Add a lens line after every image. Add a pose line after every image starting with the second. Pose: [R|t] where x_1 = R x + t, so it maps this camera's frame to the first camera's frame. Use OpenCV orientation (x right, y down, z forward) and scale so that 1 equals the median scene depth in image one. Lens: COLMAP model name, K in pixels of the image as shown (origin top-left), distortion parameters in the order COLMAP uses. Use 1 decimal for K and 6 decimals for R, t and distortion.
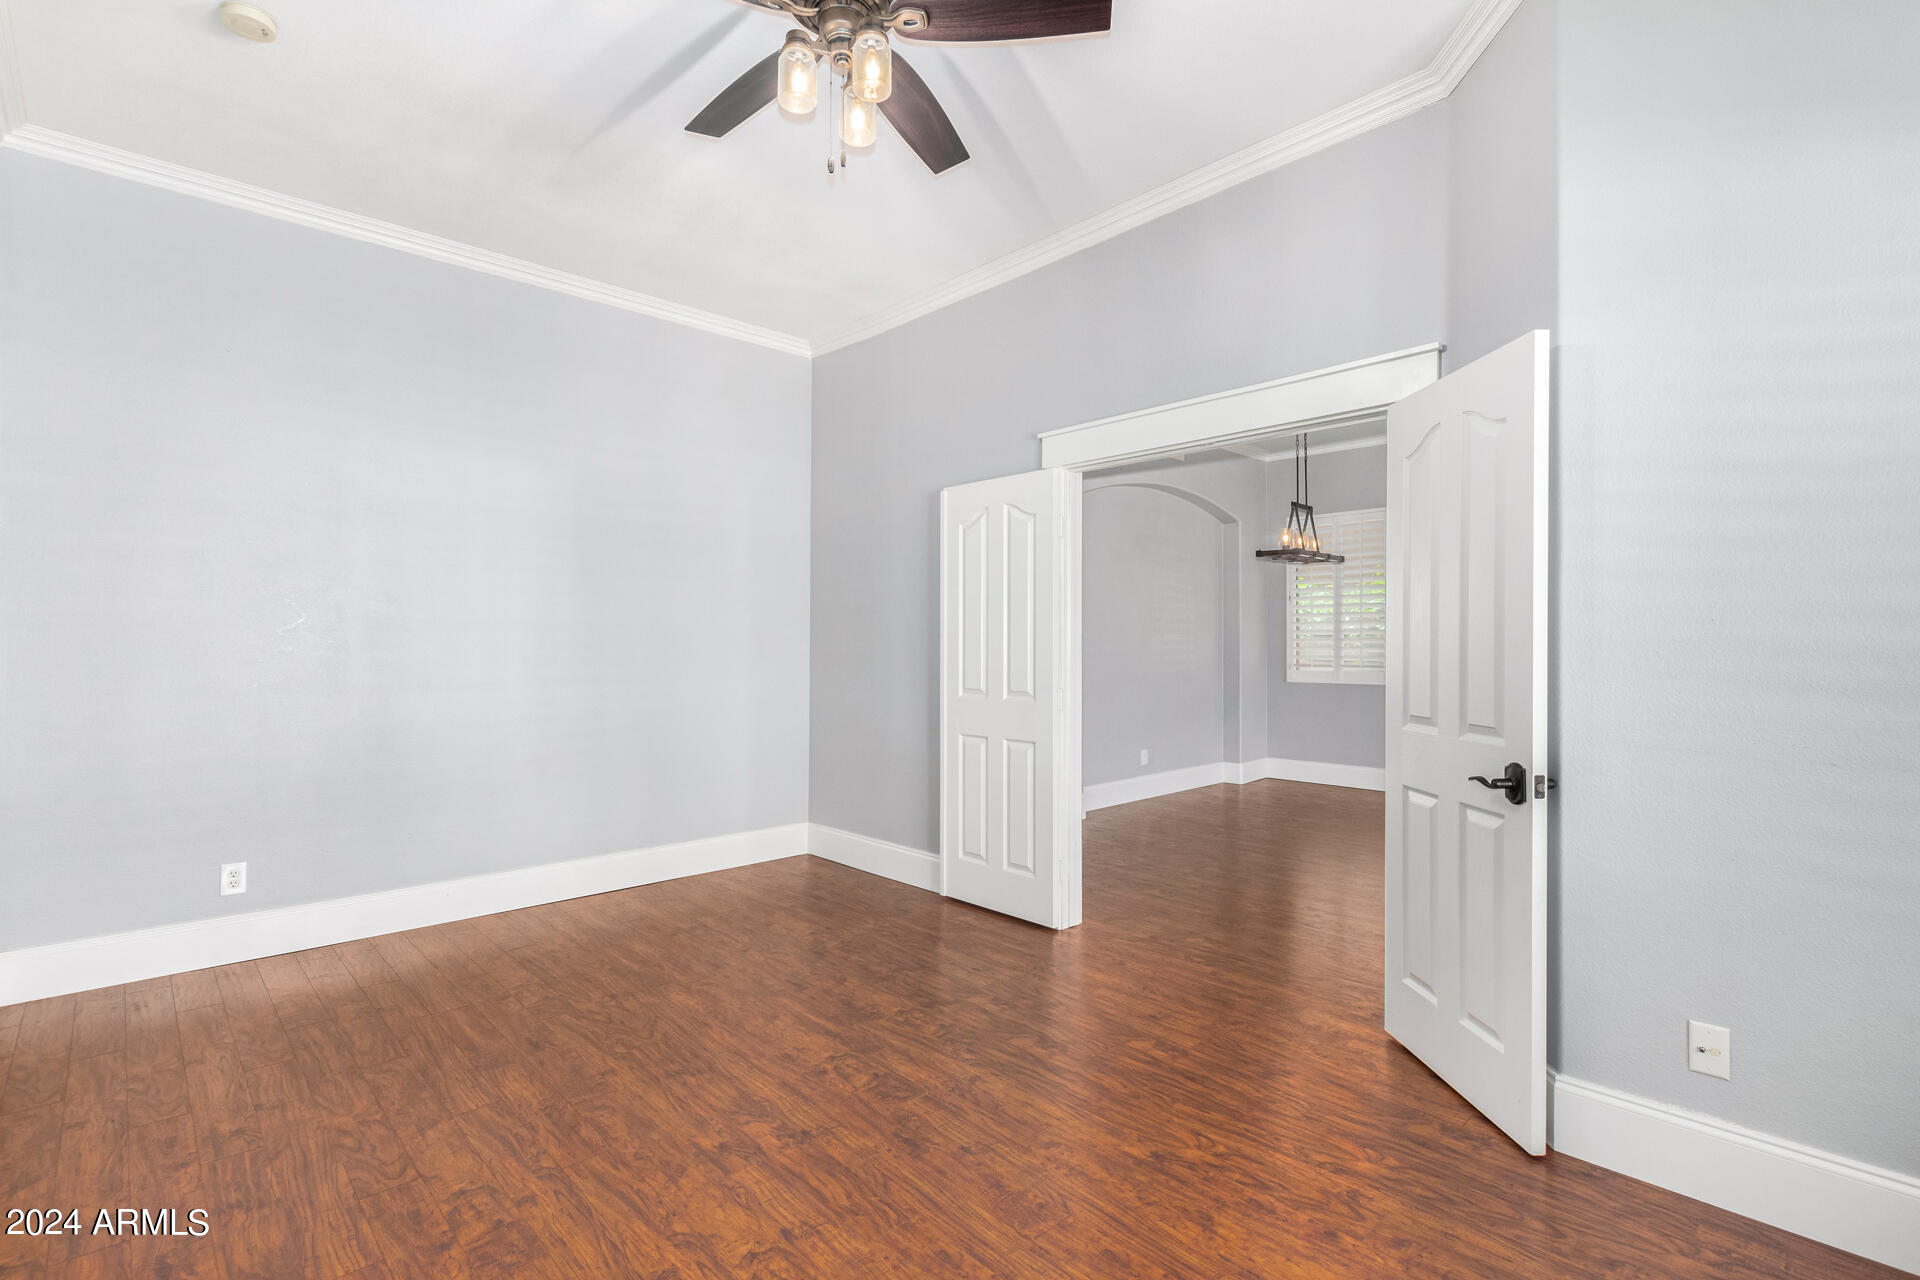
lens RADIAL K [[878.7, 0, 959.0], [0, 878.7, 645.0], [0, 0, 1]] dist [0.006147, -0.001394]
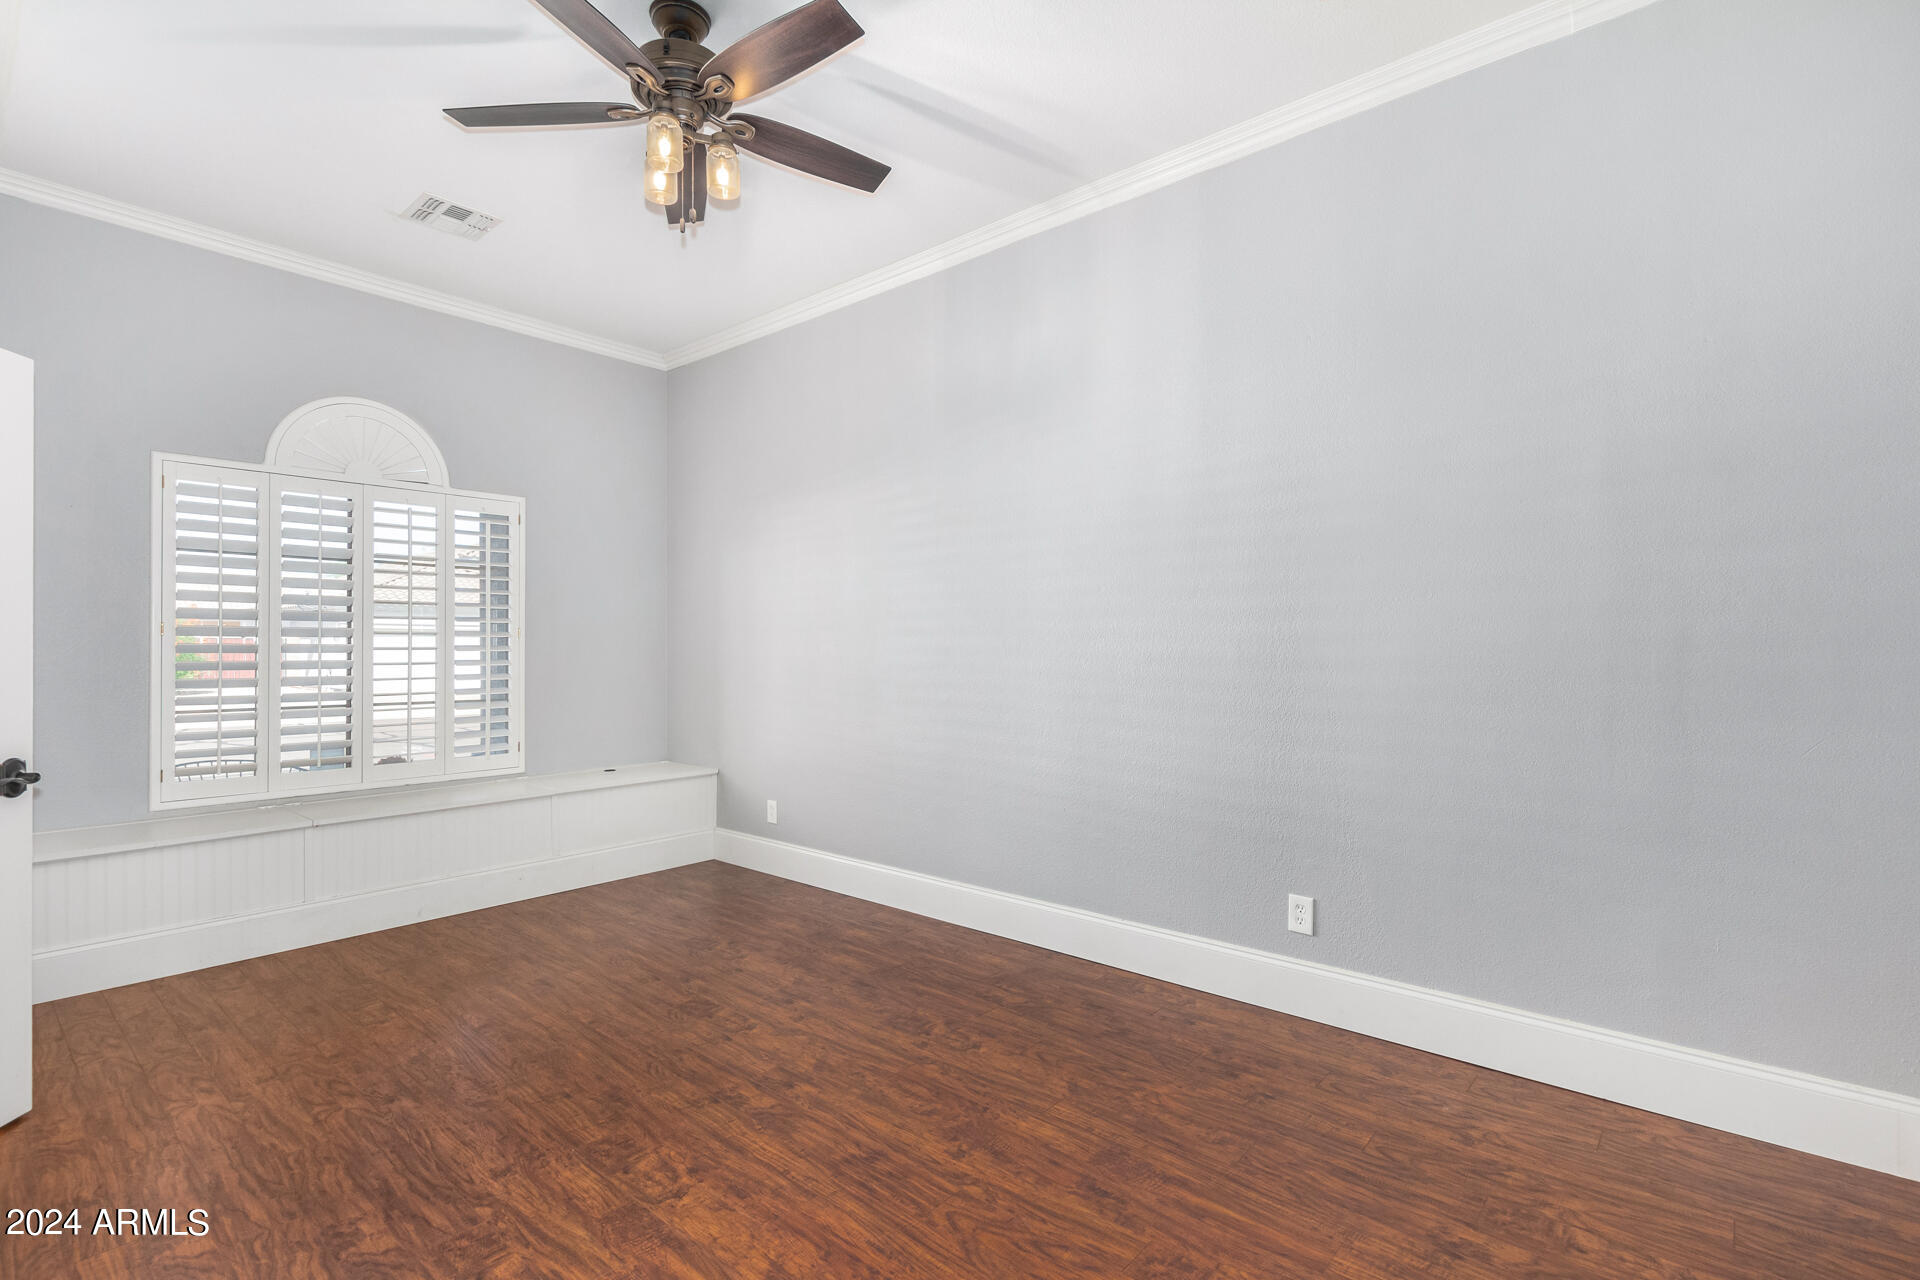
lens RADIAL K [[878.7, 0, 961.4], [0, 878.7, 643.7], [0, 0, 1]] dist [0.006147, -0.001394]
pose [[-0.994756, -0.000566, -0.102279, -0.348608], [0.000040, 0.999982, -0.005918, 0.010054], [0.102281, -0.005892, -0.994738, 2.018624]]
